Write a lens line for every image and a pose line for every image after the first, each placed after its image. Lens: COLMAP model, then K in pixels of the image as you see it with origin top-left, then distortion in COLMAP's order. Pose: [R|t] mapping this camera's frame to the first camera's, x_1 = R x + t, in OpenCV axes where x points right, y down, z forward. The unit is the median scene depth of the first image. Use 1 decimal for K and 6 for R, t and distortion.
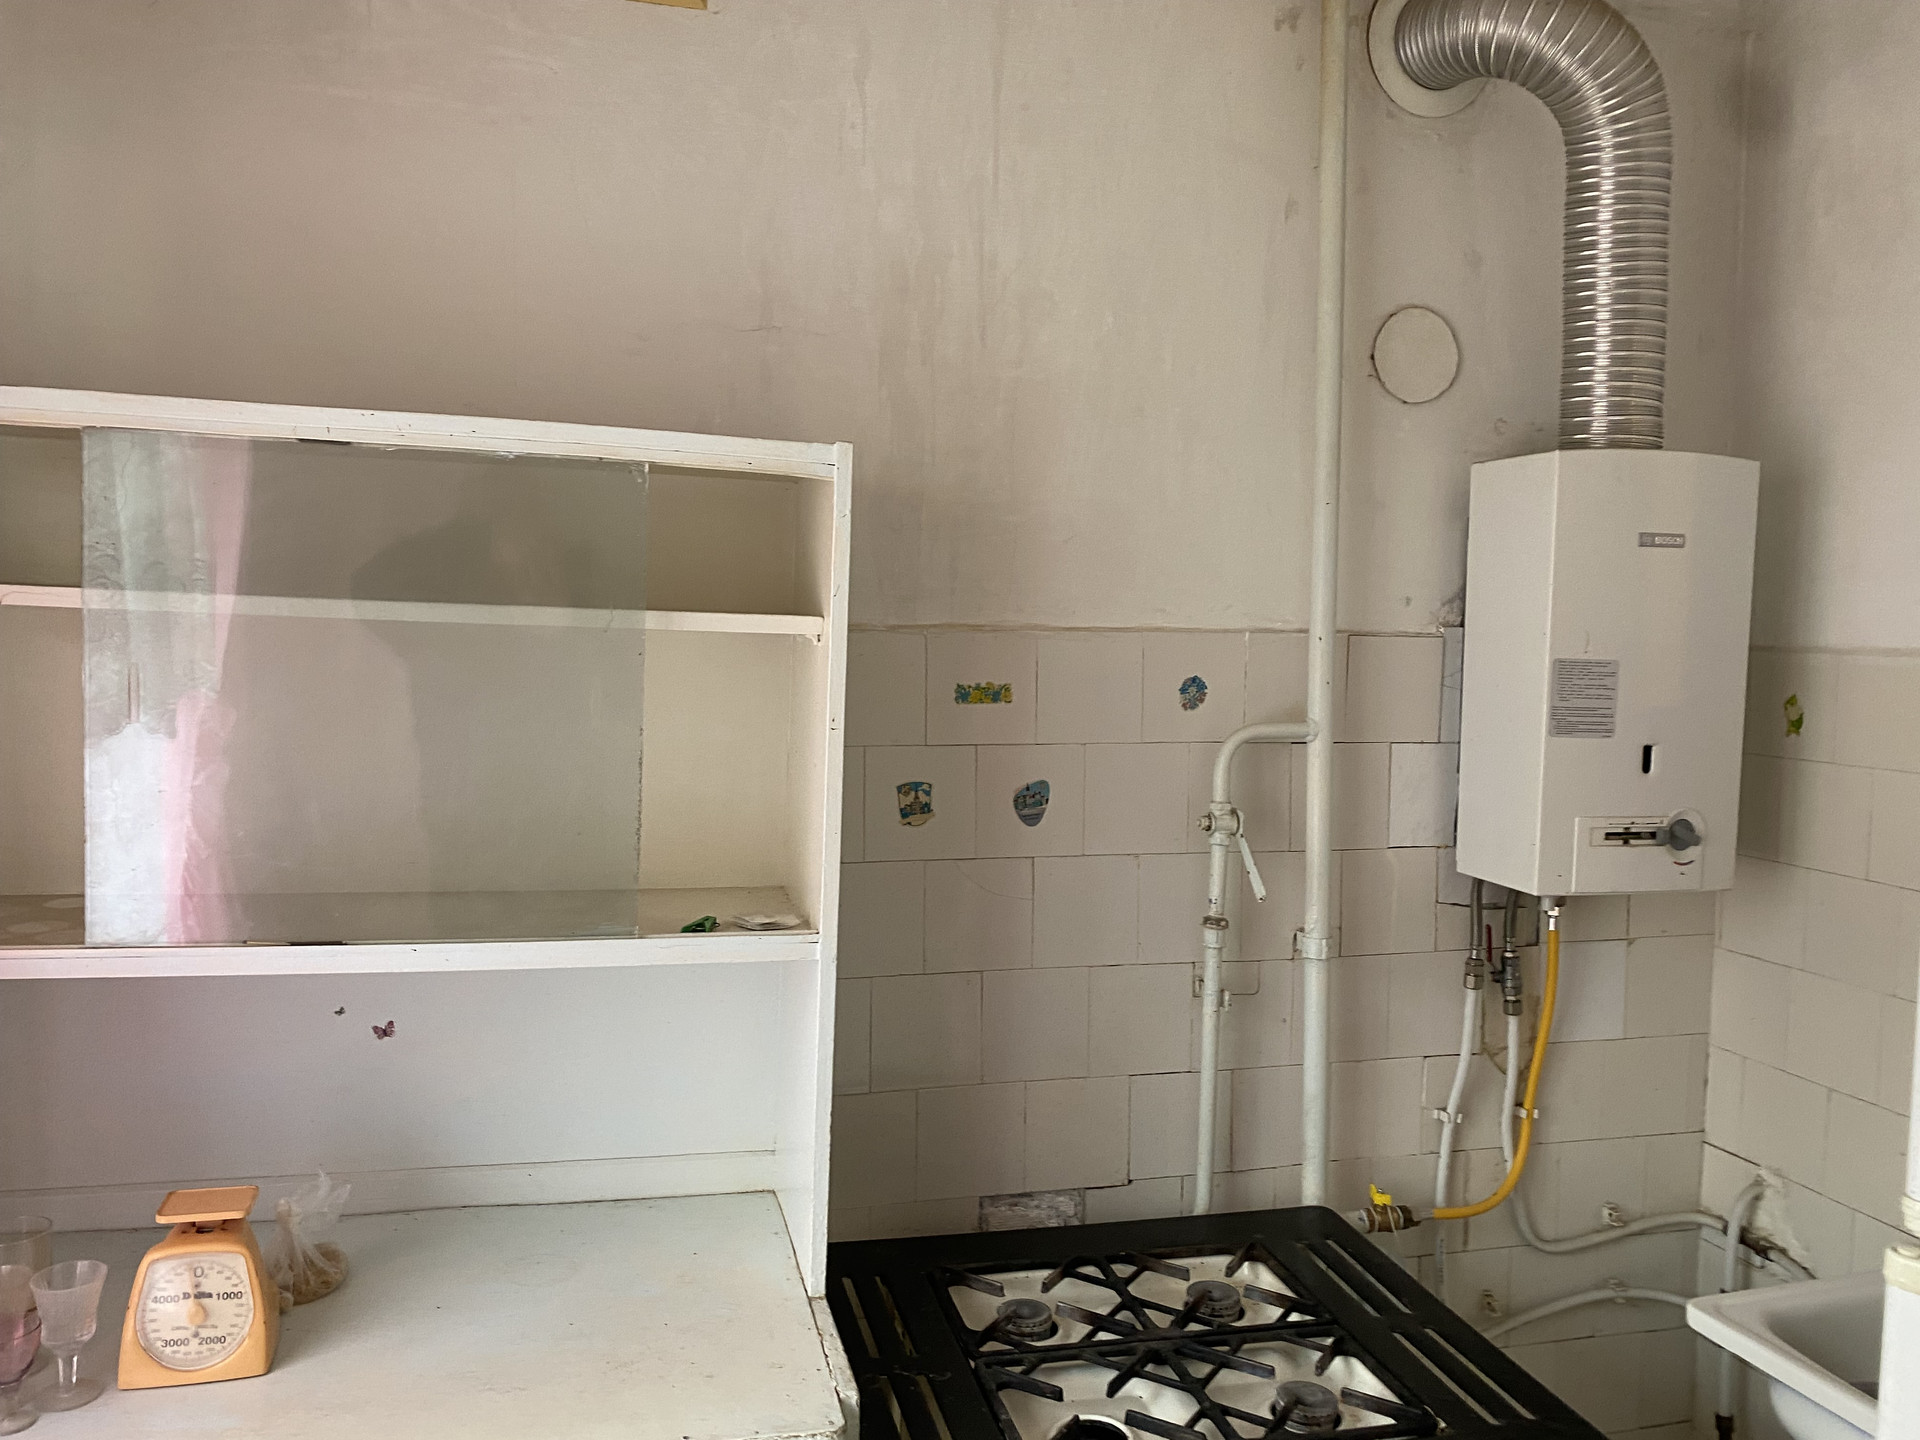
lens RADIAL K [[1470.9, 0, 966.7], [0, 1470.9, 716.2], [0, 0, 1]] dist [0.044619, -0.044381]
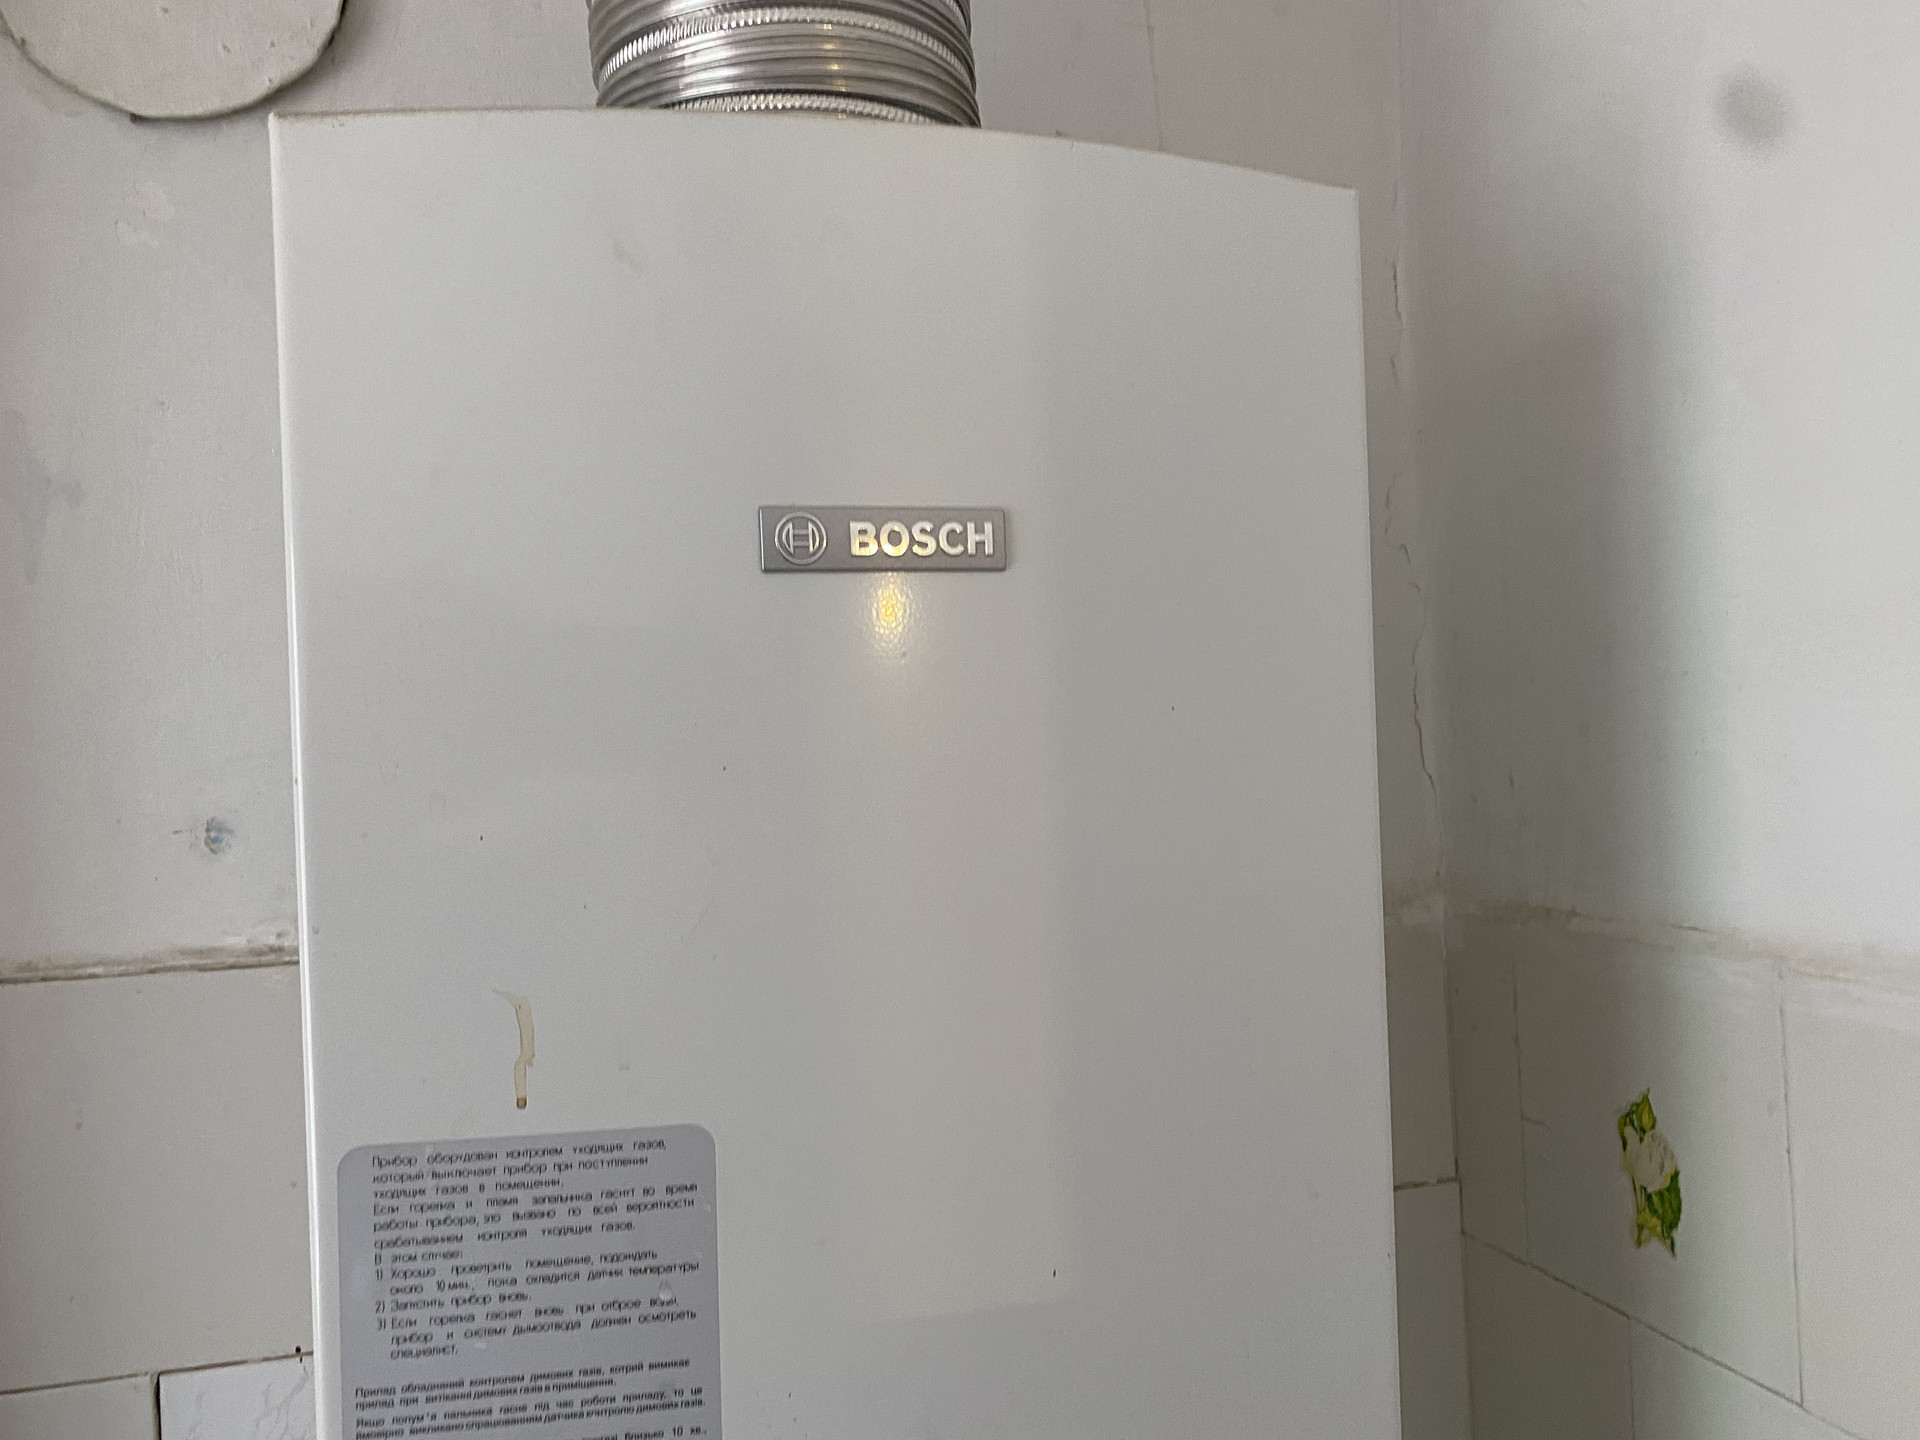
lens RADIAL K [[1470.9, 0, 955.3], [0, 1470.9, 725.7], [0, 0, 1]] dist [0.044619, -0.044381]
pose [[0.998600, -0.052772, -0.003588, 0.477587], [0.052282, 0.995069, -0.084291, -0.073422], [0.008018, 0.083985, 0.996435, 0.790186]]
